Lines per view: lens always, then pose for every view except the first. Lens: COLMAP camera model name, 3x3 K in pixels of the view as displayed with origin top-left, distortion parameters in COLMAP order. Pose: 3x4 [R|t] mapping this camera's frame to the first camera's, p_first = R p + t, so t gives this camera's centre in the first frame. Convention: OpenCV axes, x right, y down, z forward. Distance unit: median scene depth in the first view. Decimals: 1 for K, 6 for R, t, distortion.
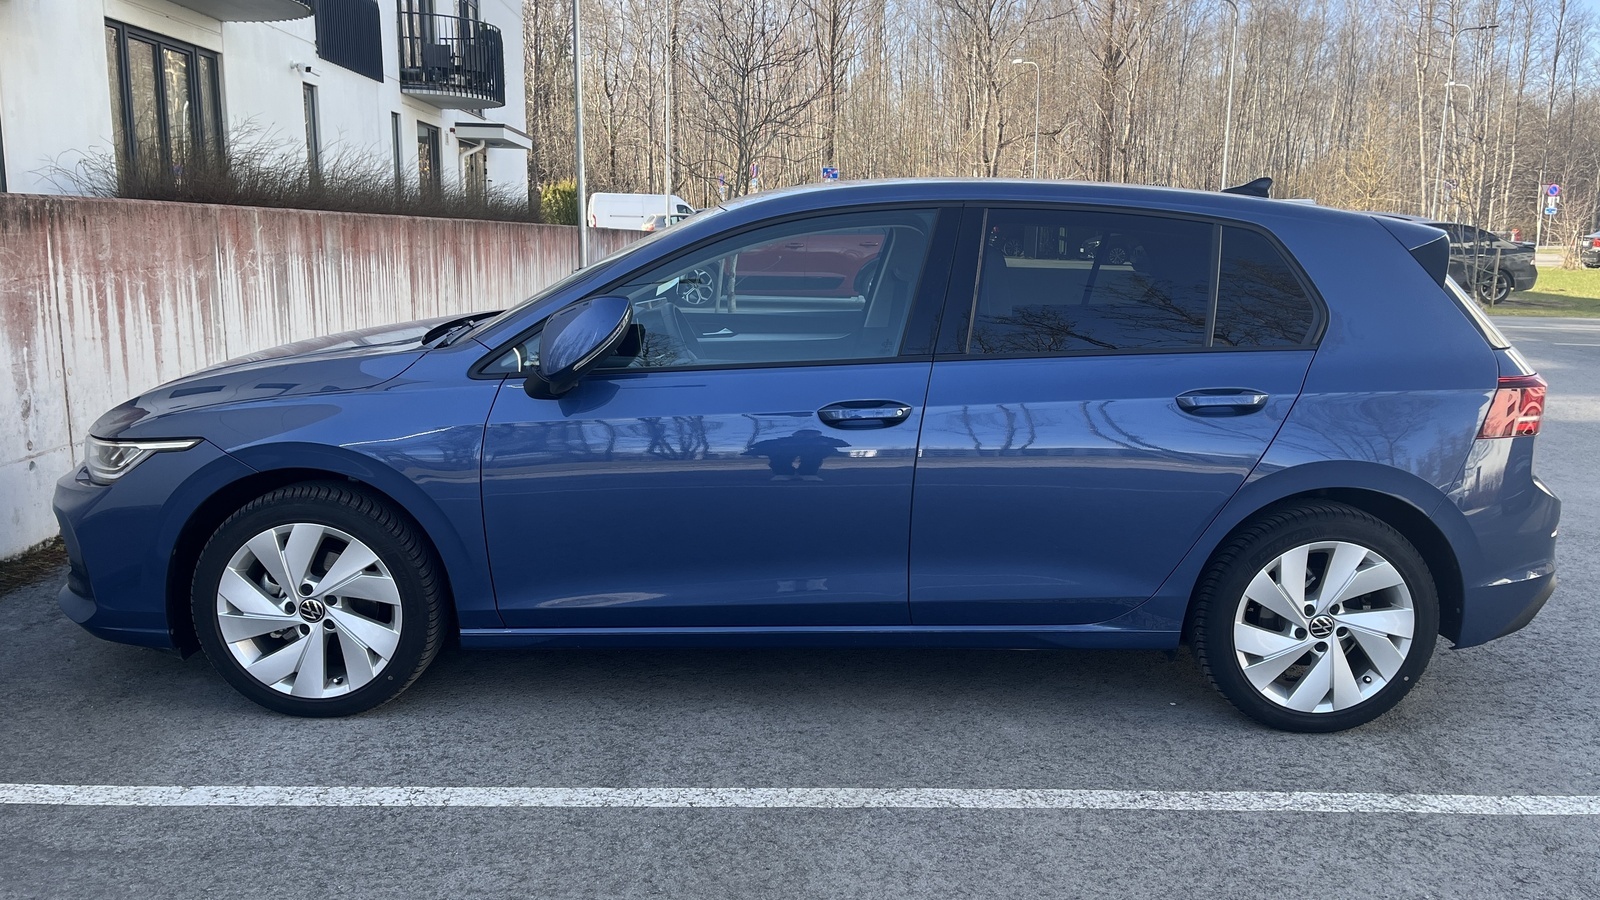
lens RADIAL K [[1255.8, 0, 800.0], [0, 1255.8, 450.0], [0, 0, 1]] dist [0.084387, -0.129118]
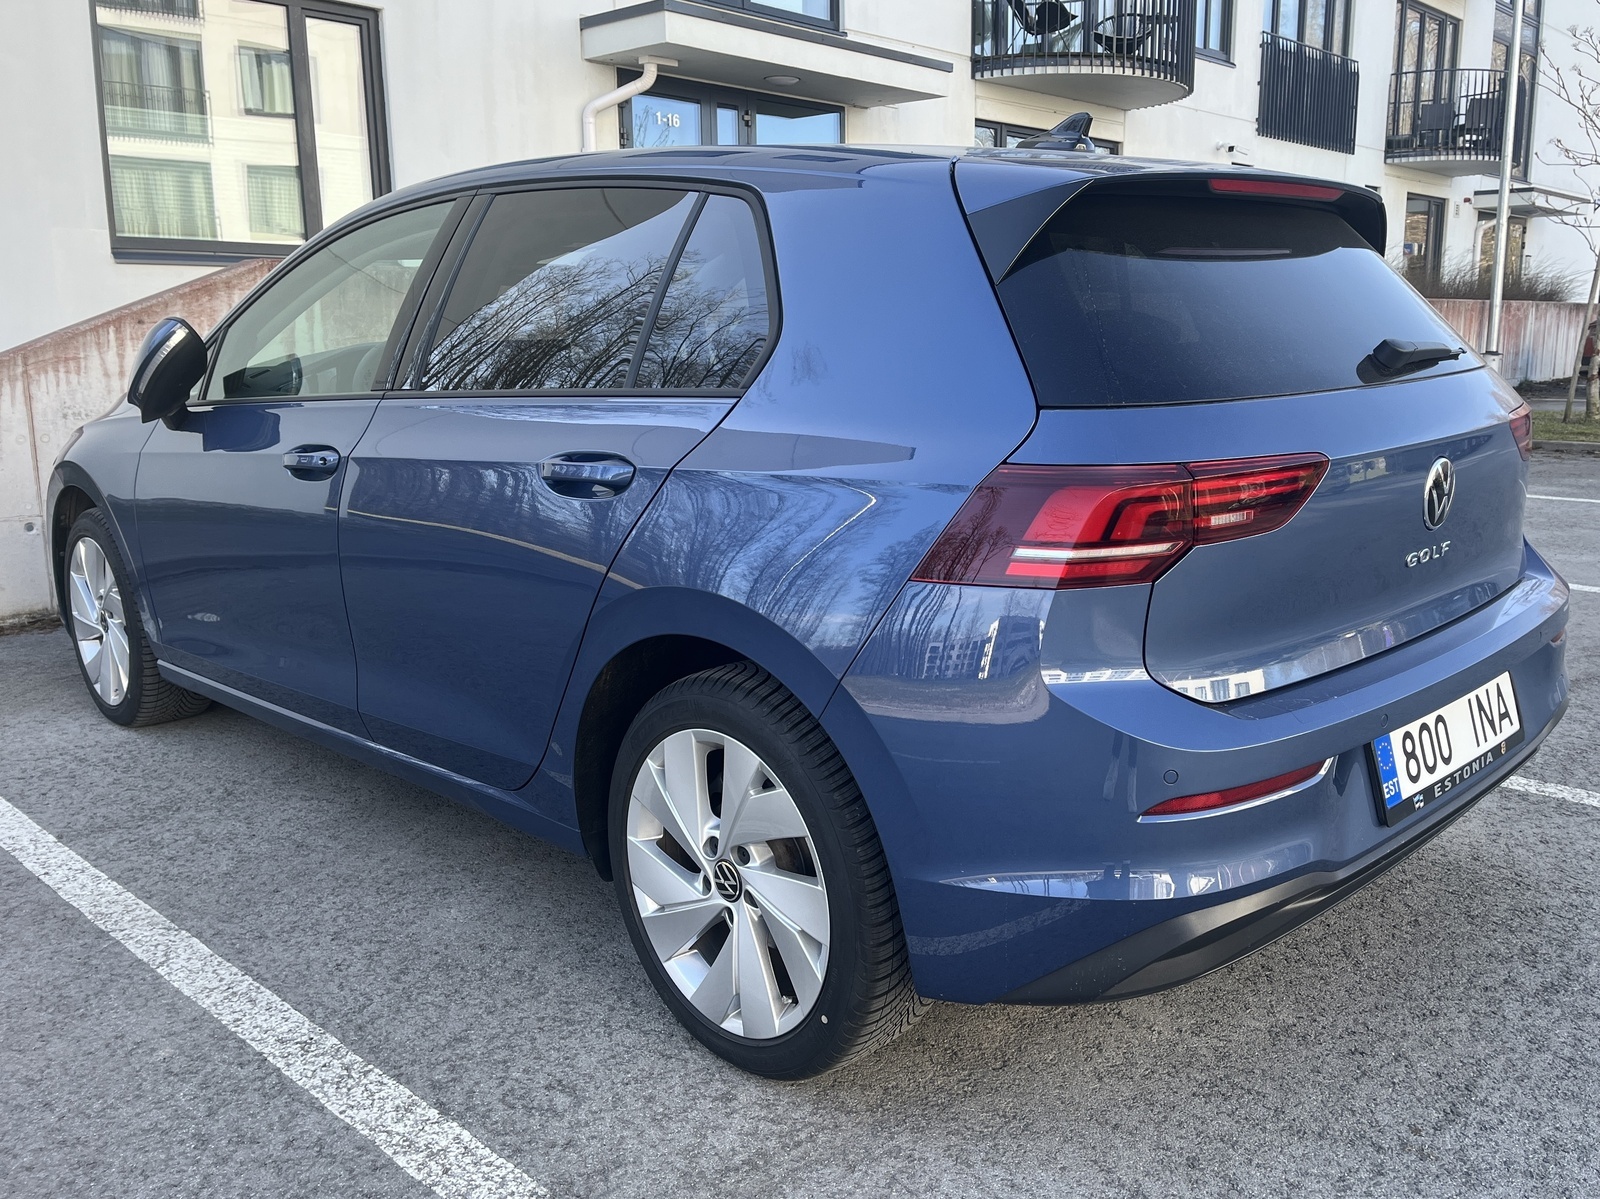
lens RADIAL K [[1296.7, 0, 889.2], [0, 1296.7, 598.7], [0, 0, 1]] dist [0.100854, -0.146244]
pose [[0.729041, 0.115496, -0.674655, 0.851833], [-0.093765, 0.993221, 0.068708, -0.033363], [0.678017, 0.013168, 0.734928, 0.626290]]
